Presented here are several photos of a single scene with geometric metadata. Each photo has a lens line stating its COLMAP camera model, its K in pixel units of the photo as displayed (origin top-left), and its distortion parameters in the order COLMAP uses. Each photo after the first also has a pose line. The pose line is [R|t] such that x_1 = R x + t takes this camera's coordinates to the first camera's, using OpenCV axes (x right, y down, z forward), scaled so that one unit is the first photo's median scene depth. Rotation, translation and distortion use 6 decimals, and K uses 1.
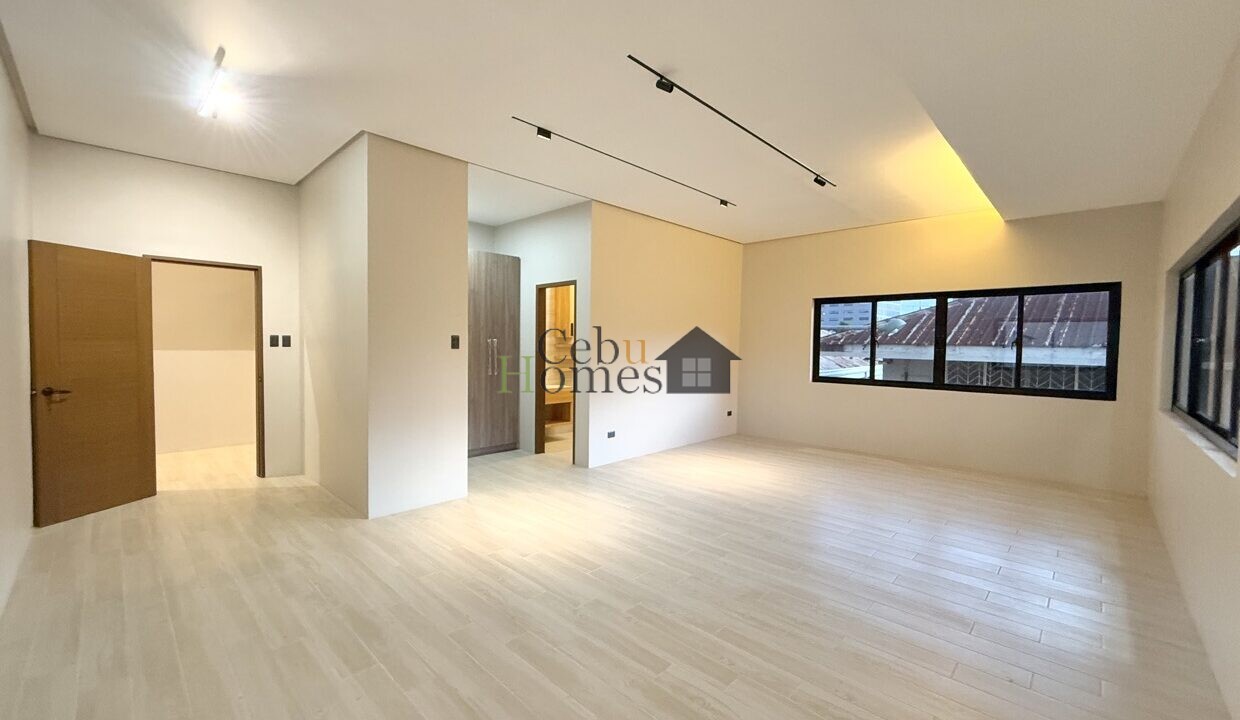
lens RADIAL K [[495.8, 0, 617.7], [0, 495.8, 360.2], [0, 0, 1]] dist [0.000783, -0.000578]
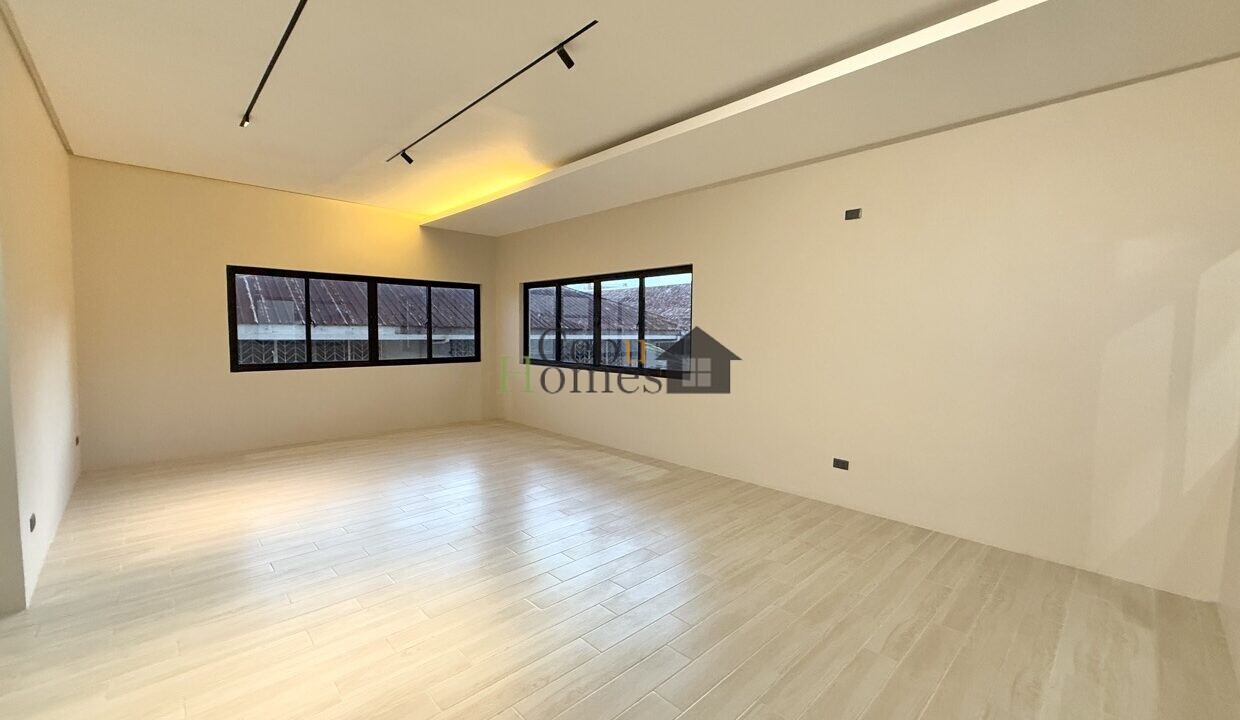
lens RADIAL K [[495.8, 0, 617.9], [0, 495.8, 362.9], [0, 0, 1]] dist [0.000783, -0.000578]
pose [[0.039657, -0.079150, 0.996074, -0.356452], [0.023762, 0.996651, 0.078250, -0.017499], [-0.998931, 0.020566, 0.041405, 0.350534]]
